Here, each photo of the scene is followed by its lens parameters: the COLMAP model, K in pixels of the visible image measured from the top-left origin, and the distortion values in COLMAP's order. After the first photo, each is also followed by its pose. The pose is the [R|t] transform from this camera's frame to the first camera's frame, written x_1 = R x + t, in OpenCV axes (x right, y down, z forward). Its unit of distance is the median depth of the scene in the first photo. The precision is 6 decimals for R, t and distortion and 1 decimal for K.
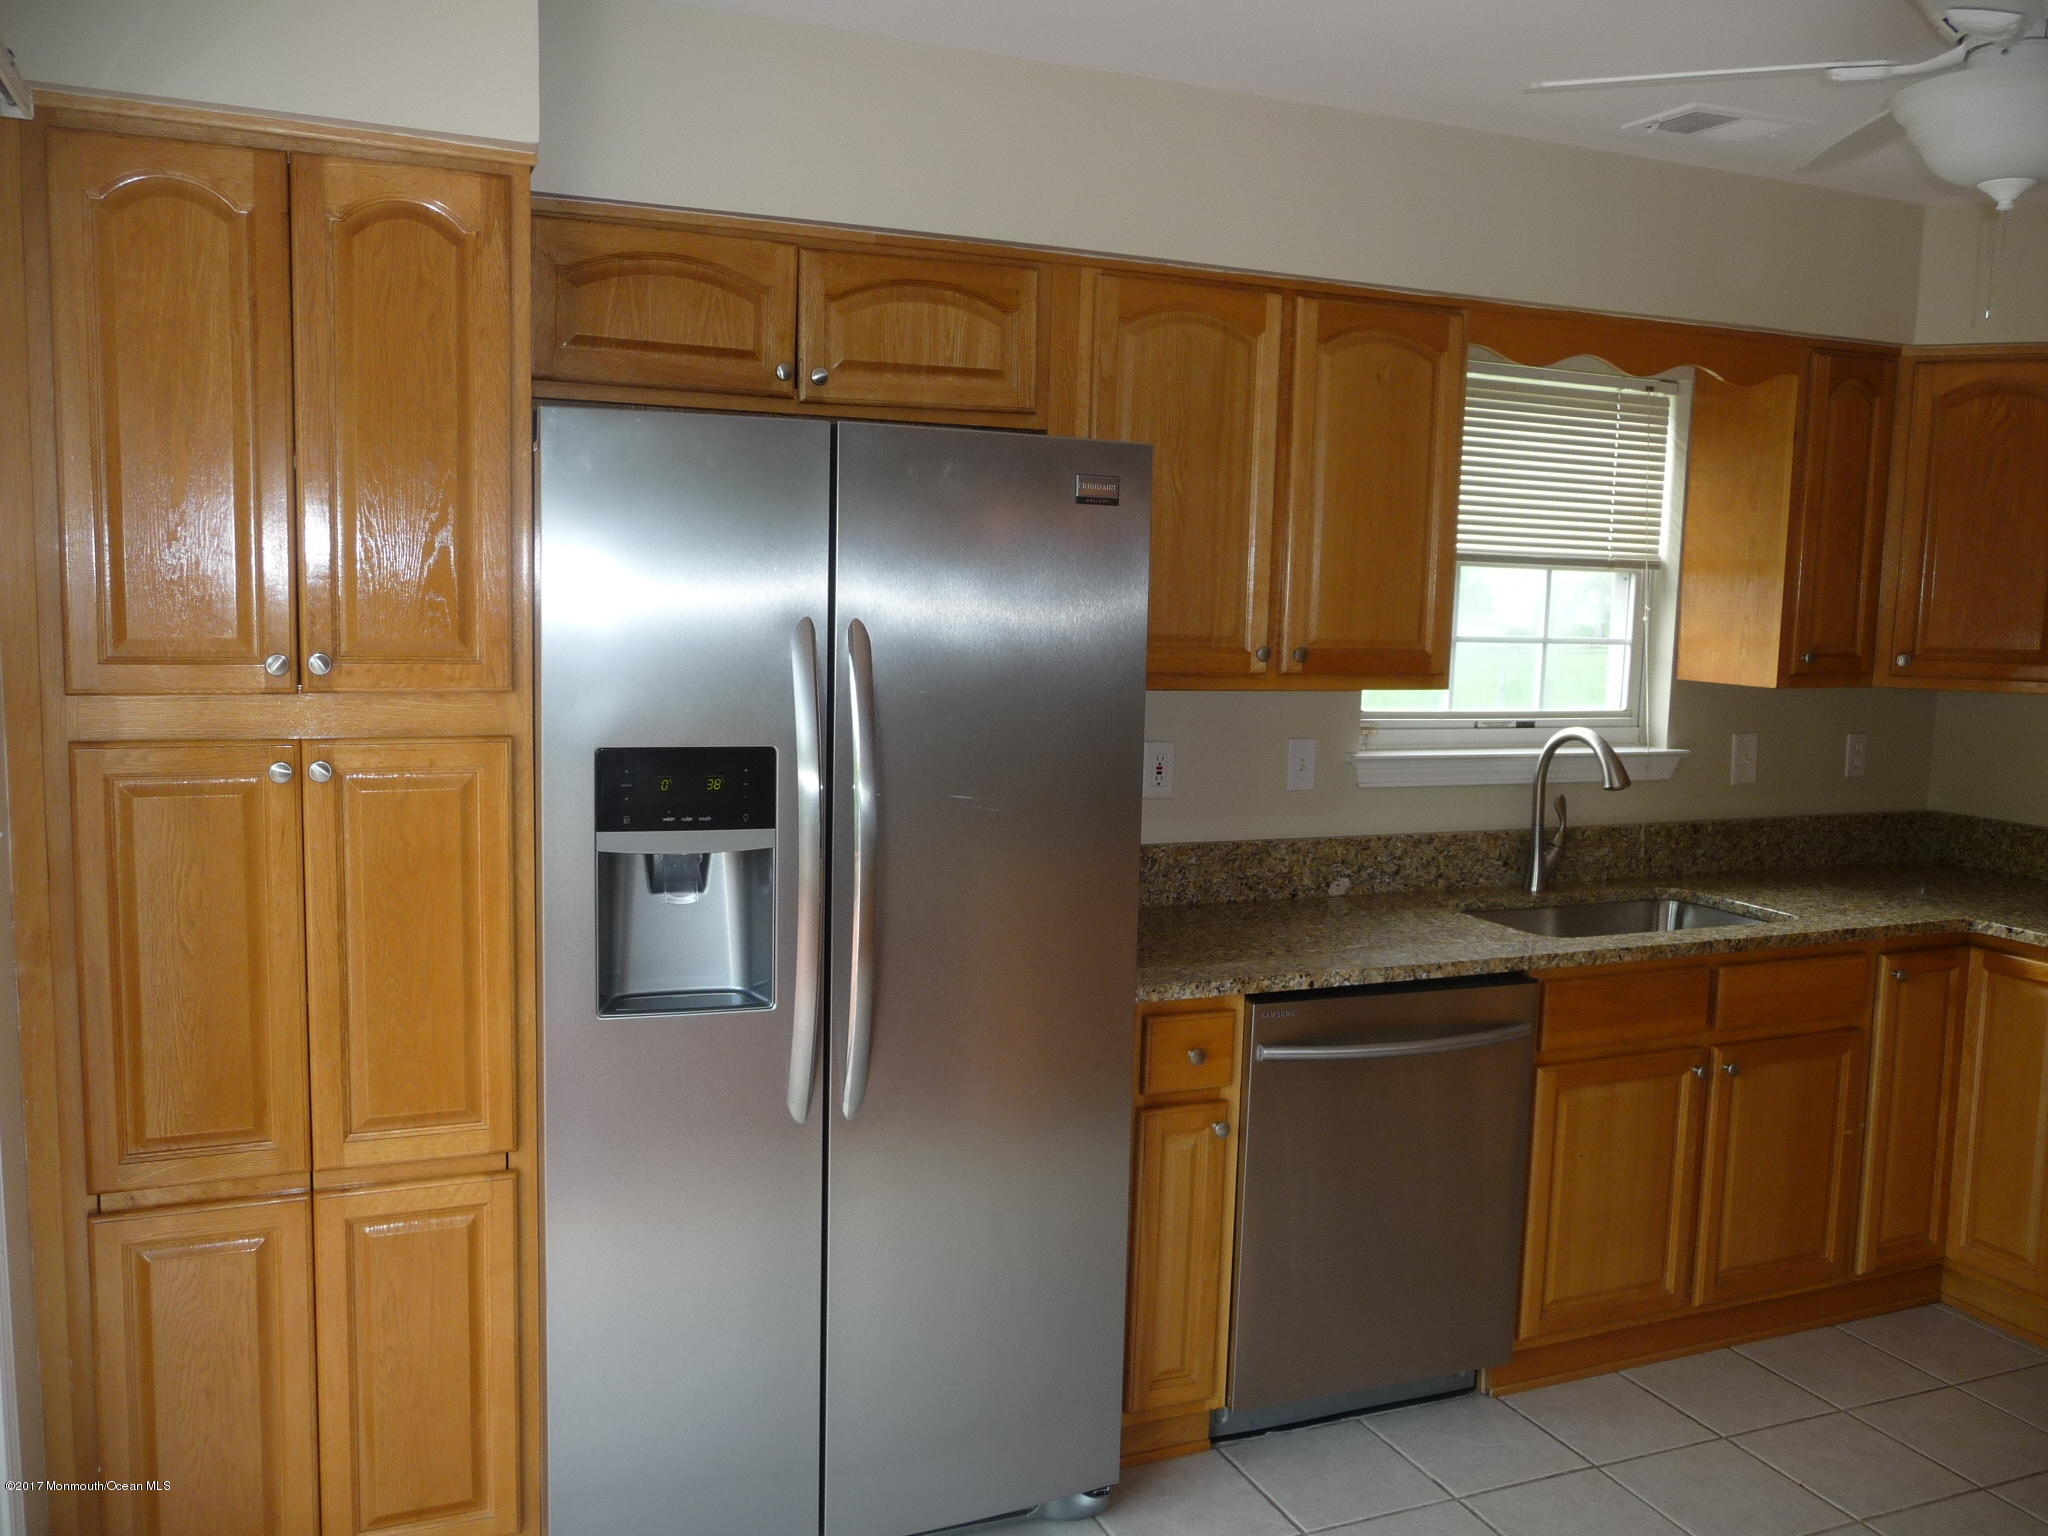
lens RADIAL K [[1670.5, 0, 1036.4], [0, 1670.5, 767.8], [0, 0, 1]] dist [-0.043639, 0.031365]
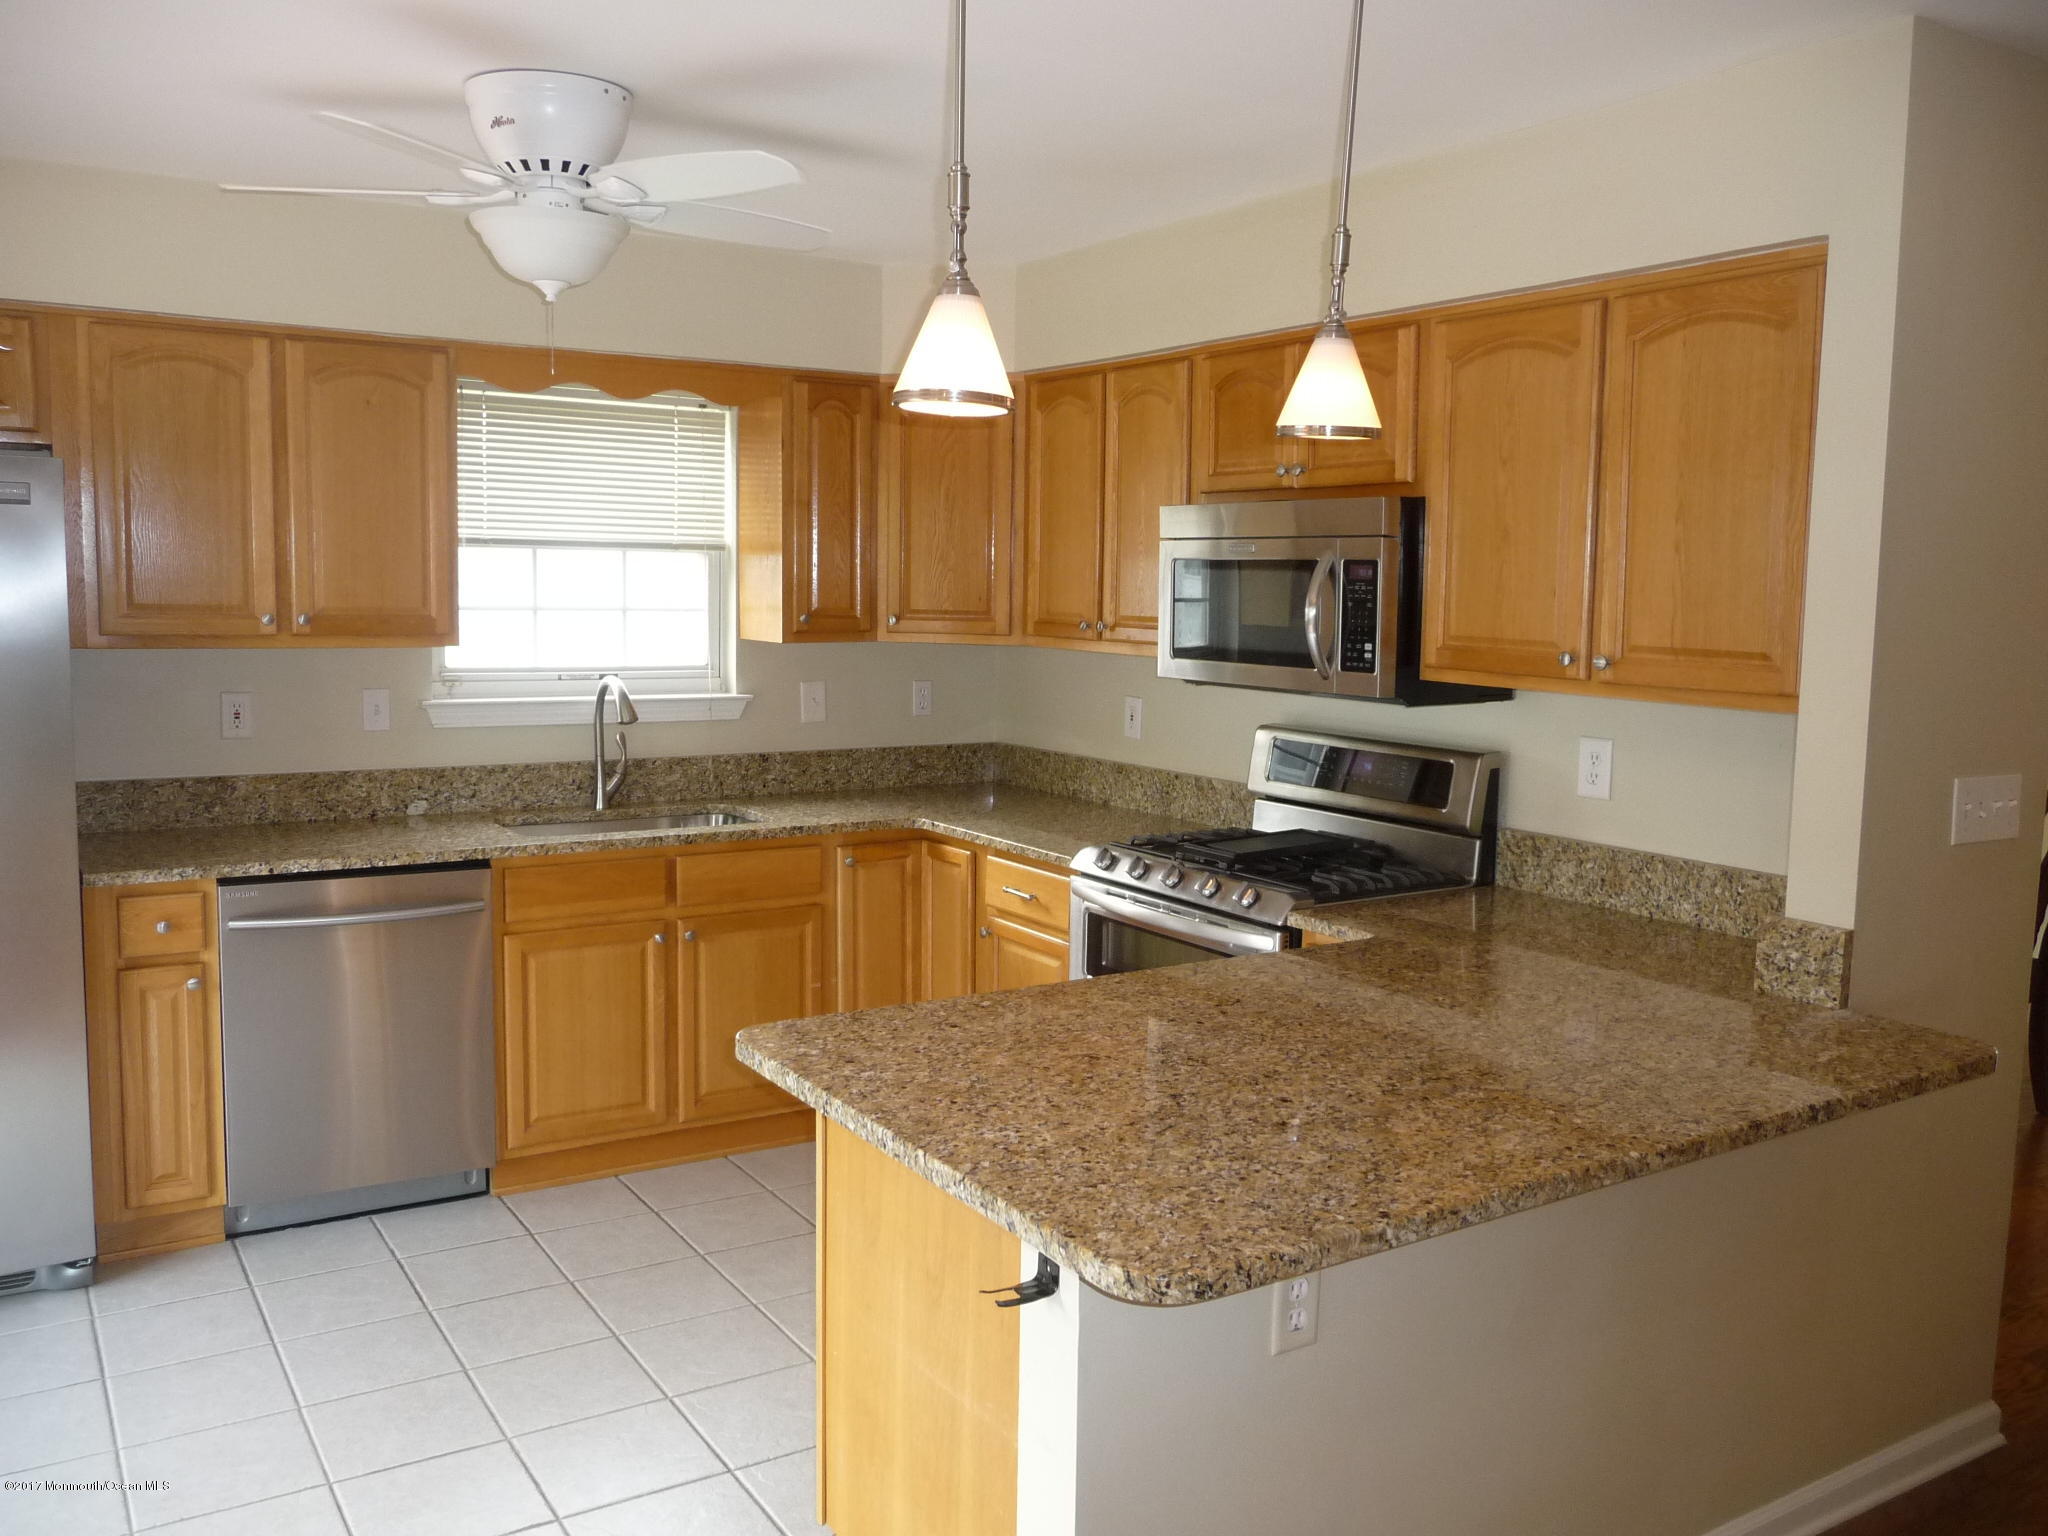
lens RADIAL K [[1666.3, 0, 1028.5], [0, 1666.3, 763.8], [0, 0, 1]] dist [-0.059506, 0.064650]
pose [[0.985548, -0.025507, 0.167463, 0.462667], [0.024763, 0.999672, 0.006526, 0.045400], [-0.167574, -0.002285, 0.985857, -0.320885]]
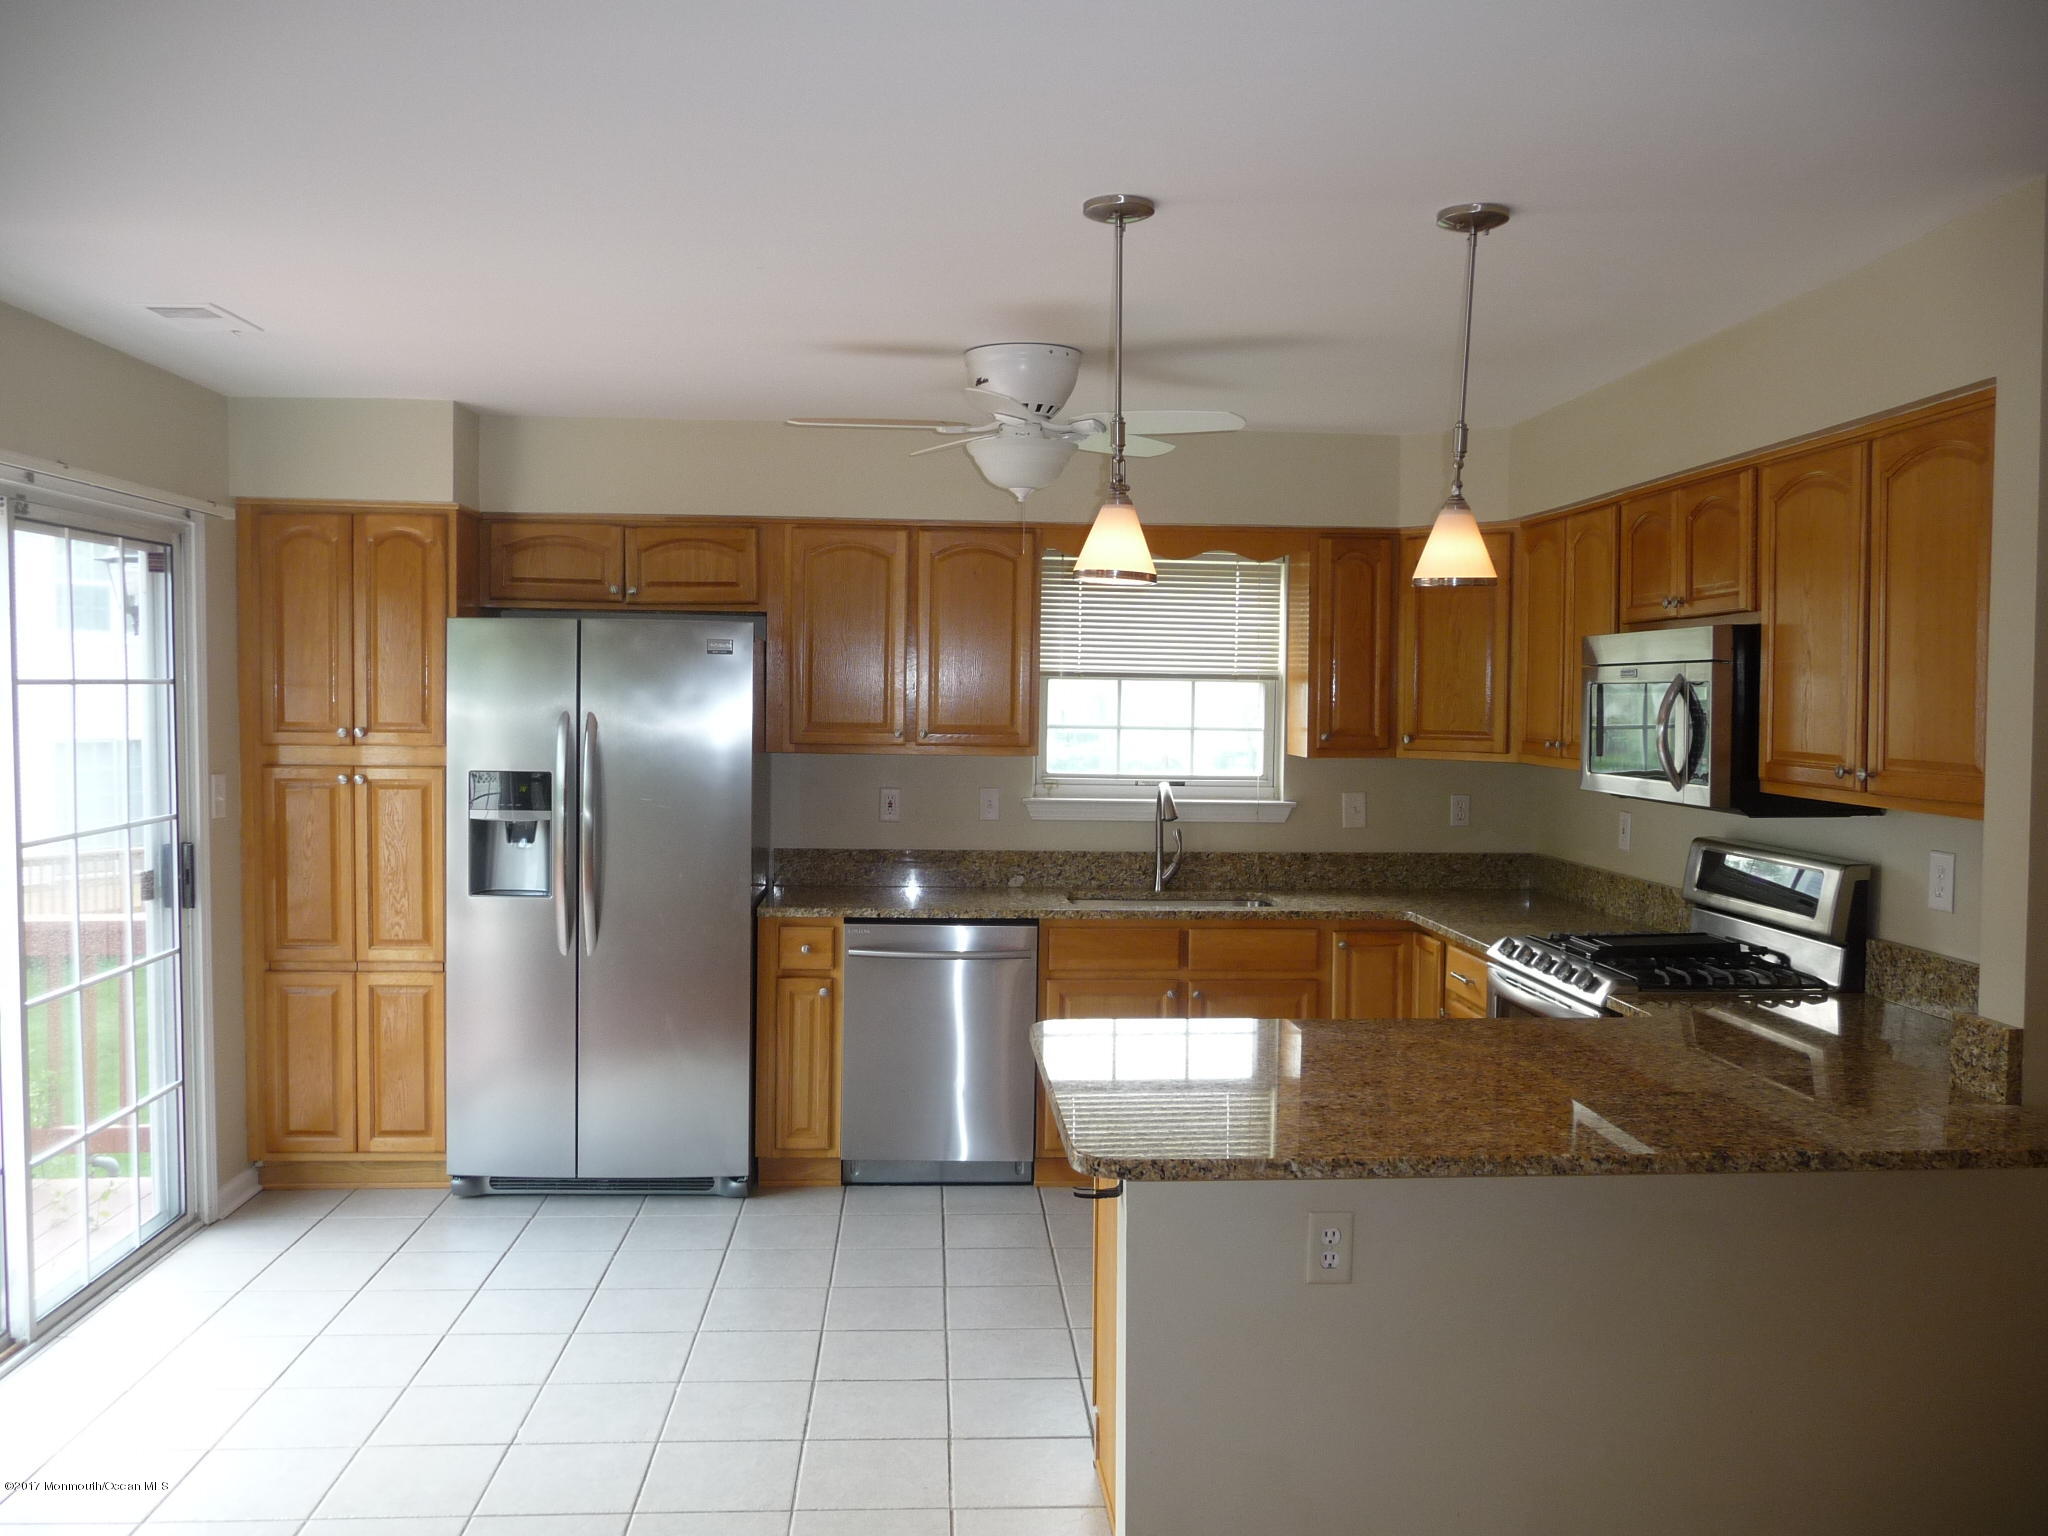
lens RADIAL K [[1670.5, 0, 1036.4], [0, 1670.5, 767.8], [0, 0, 1]] dist [-0.043639, 0.031365]
pose [[0.944267, 0.001019, -0.329178, 0.791373], [-0.025243, 0.997275, -0.069325, 0.079808], [0.328210, 0.073771, 0.941720, -0.557328]]
